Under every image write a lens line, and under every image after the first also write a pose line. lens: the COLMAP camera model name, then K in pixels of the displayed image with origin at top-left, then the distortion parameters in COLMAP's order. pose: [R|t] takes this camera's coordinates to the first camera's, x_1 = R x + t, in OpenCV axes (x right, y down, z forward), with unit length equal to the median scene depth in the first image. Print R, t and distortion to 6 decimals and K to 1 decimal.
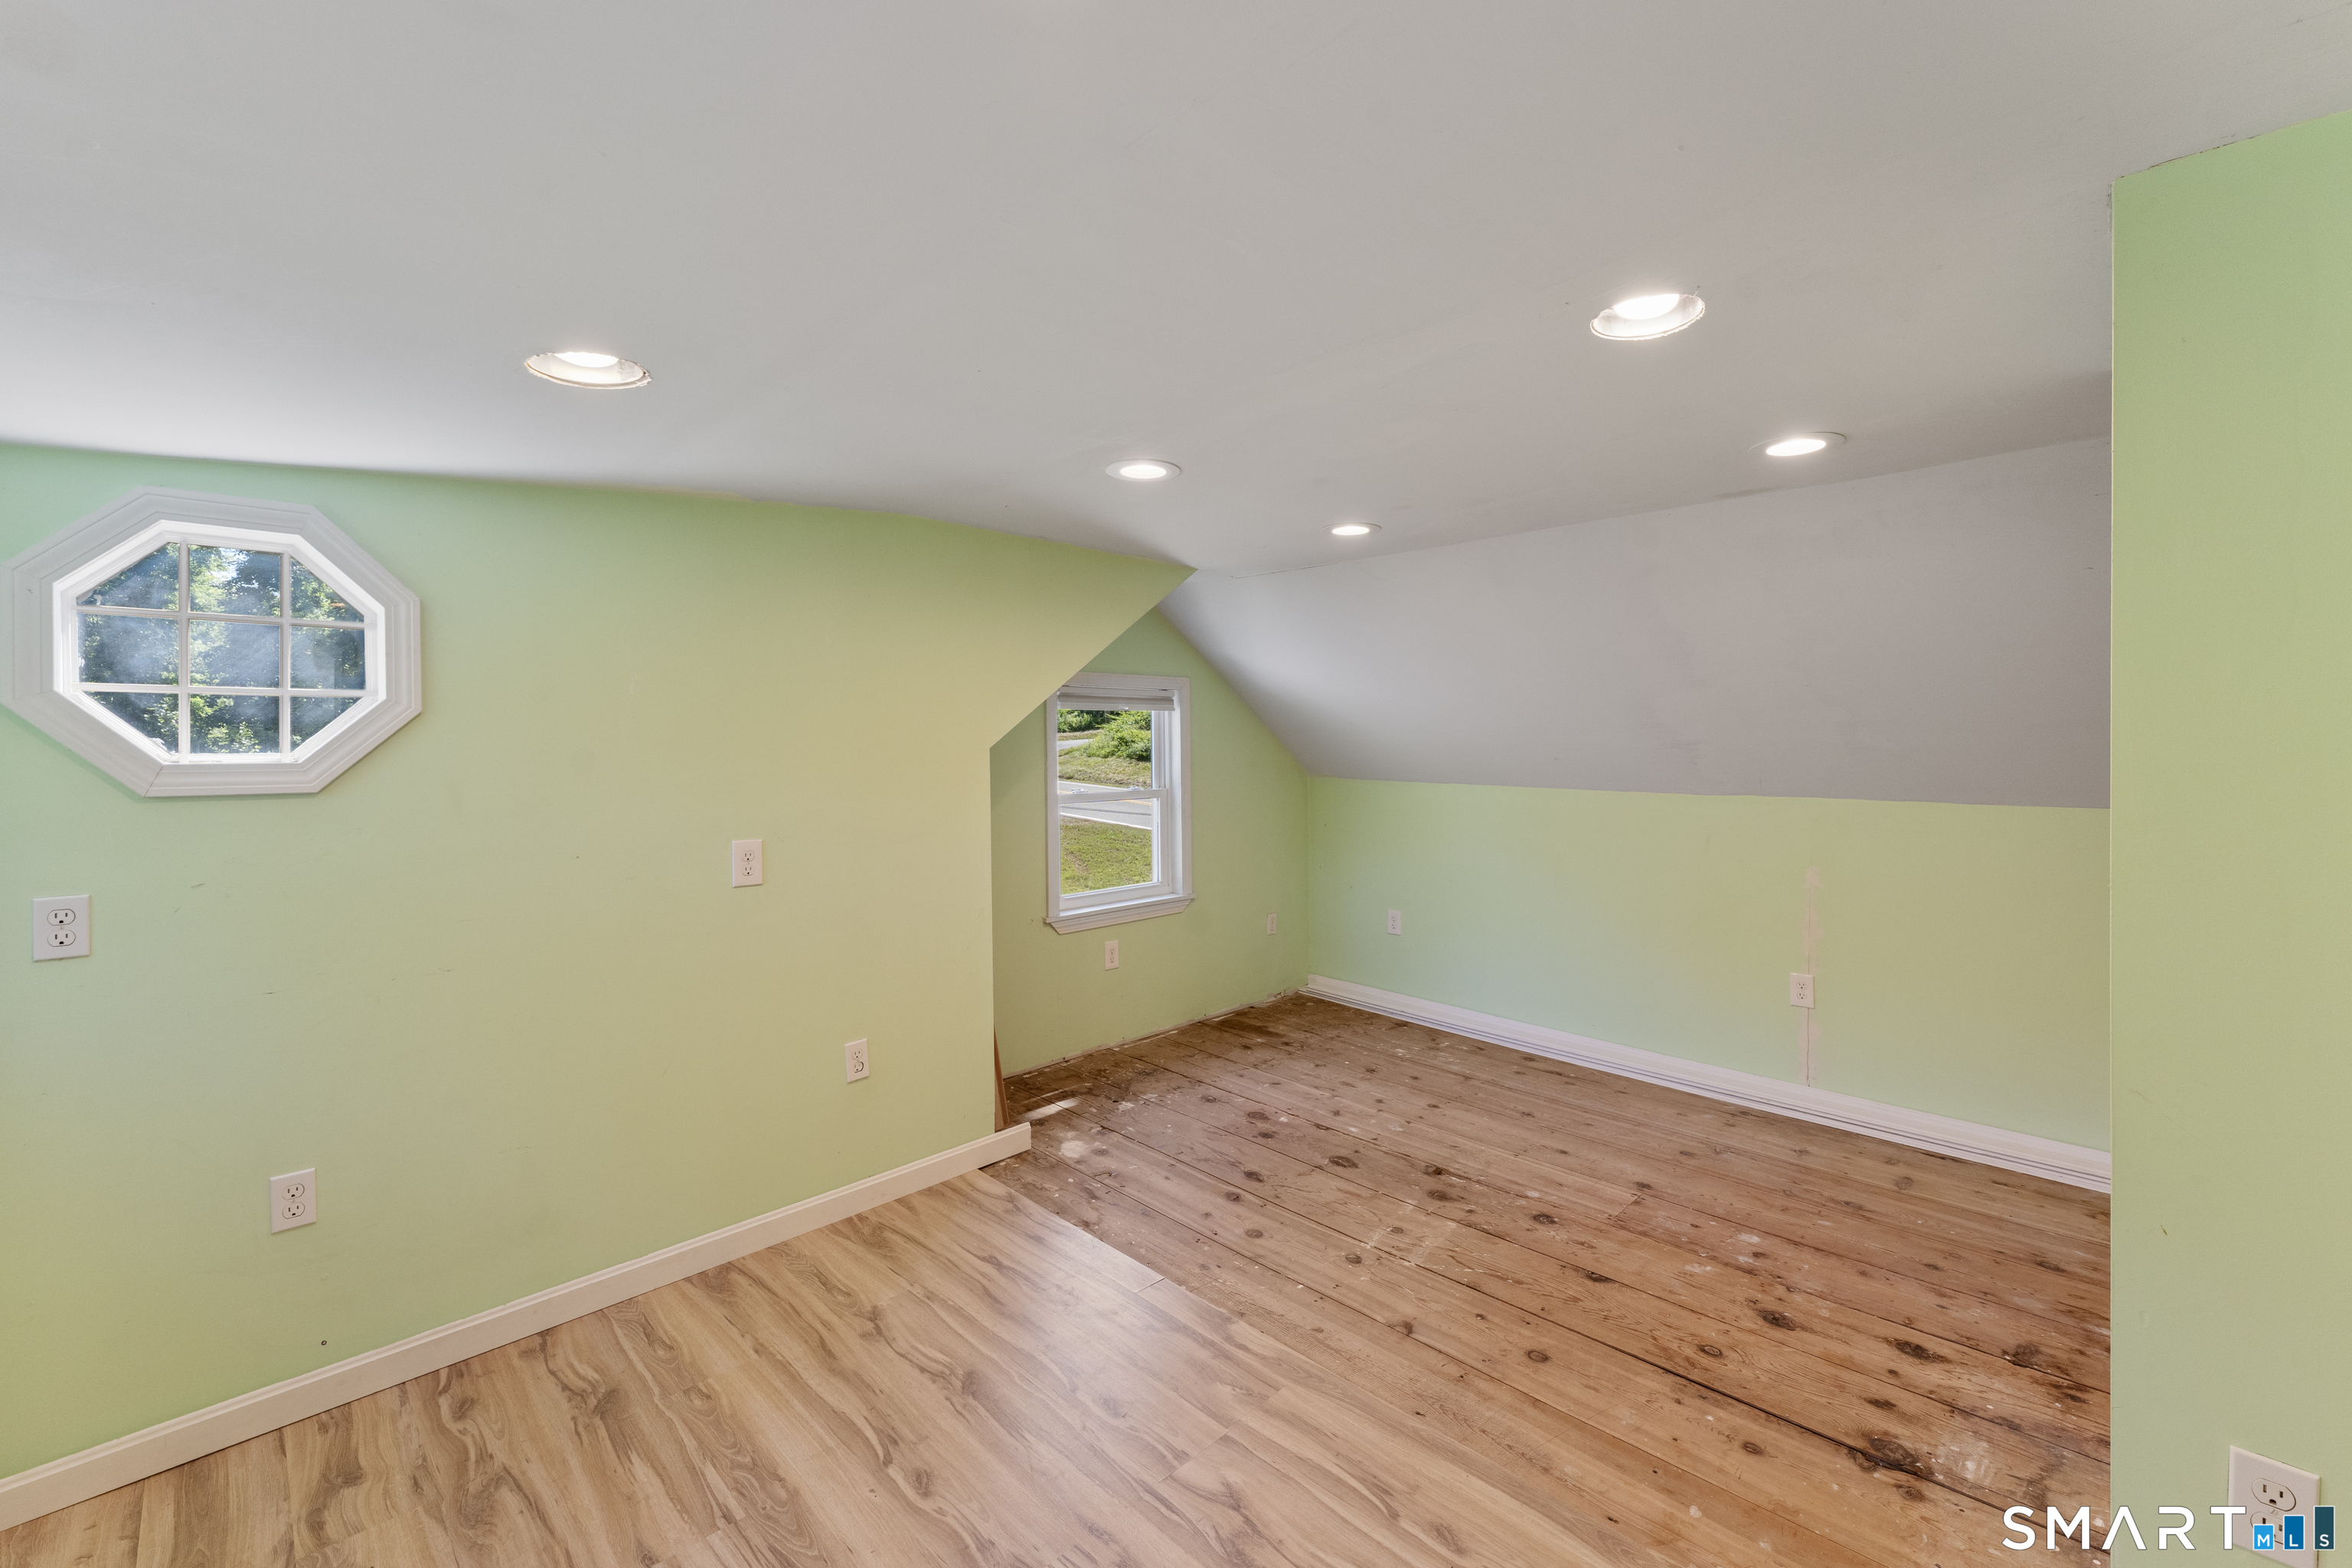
lens RADIAL K [[966.1, 0, 1184.4], [0, 966.1, 738.6], [0, 0, 1]] dist [0.000838, -0.000053]
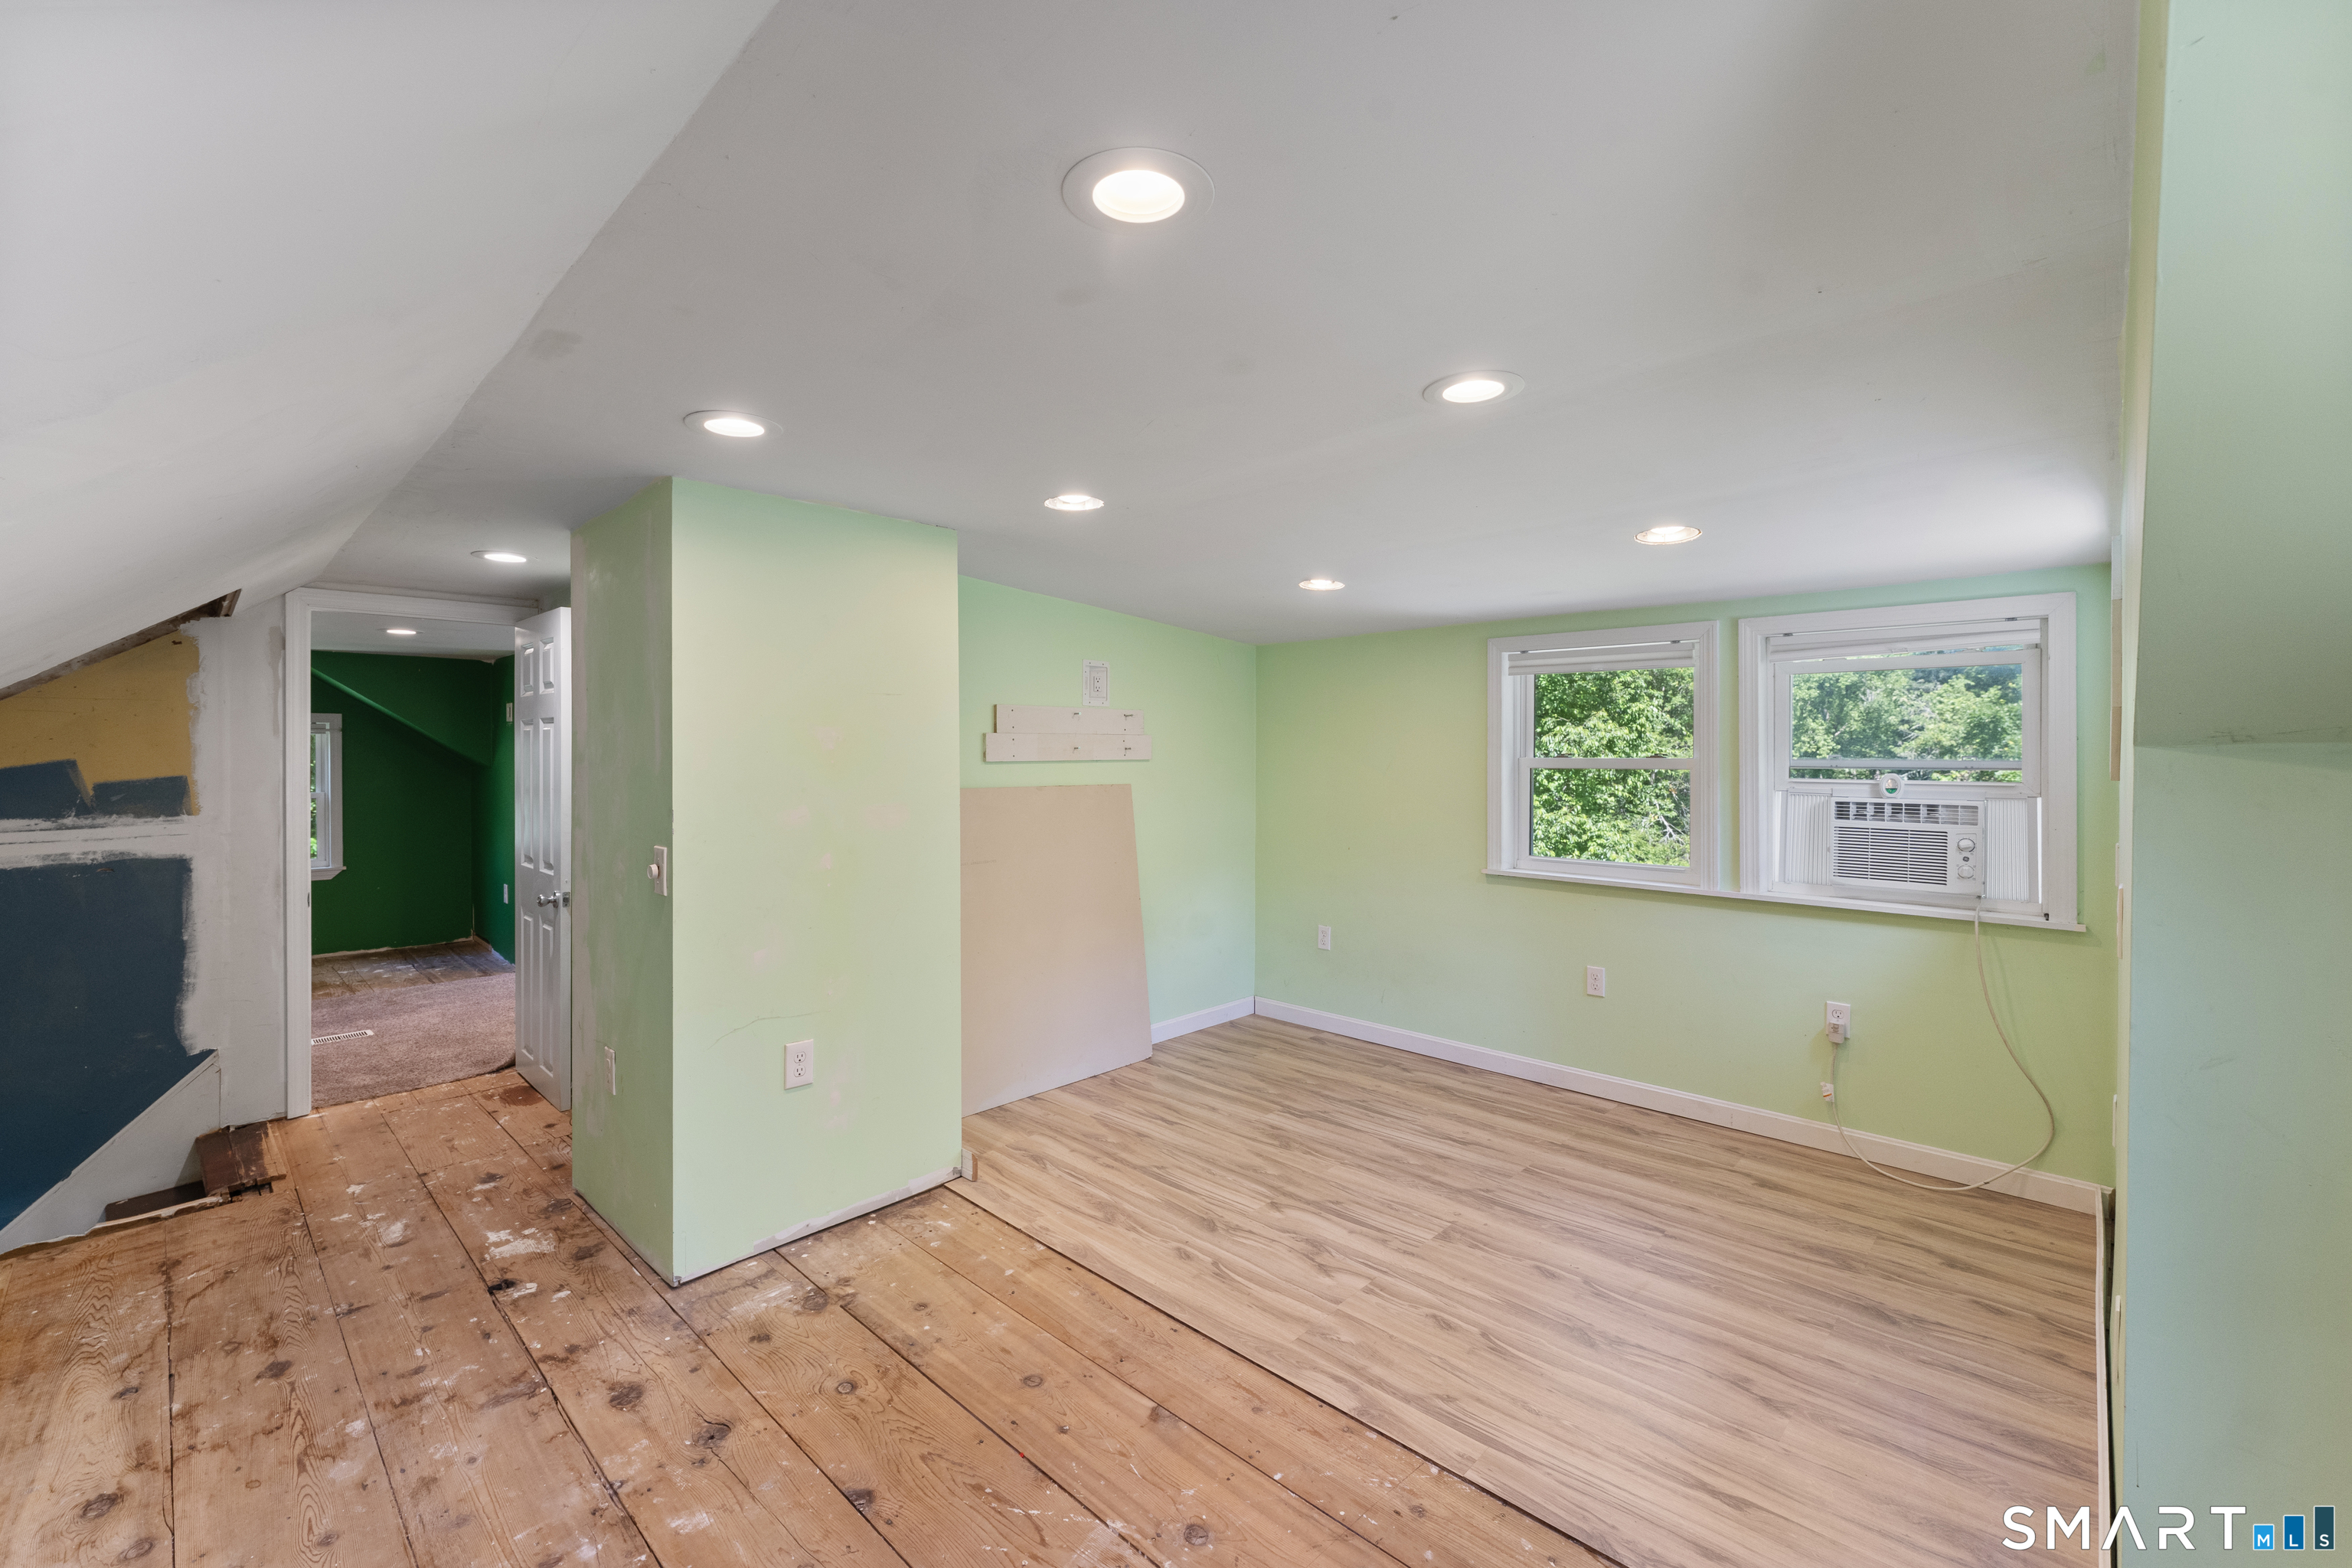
lens RADIAL K [[974.3, 0, 1174.9], [0, 974.3, 730.4], [0, 0, 1]] dist [-0.001485, -0.000568]
pose [[-0.999867, 0.007287, -0.014620, 0.239799], [0.007689, 0.999589, -0.027612, 0.016651], [0.014413, -0.027720, -0.999512, 2.054374]]
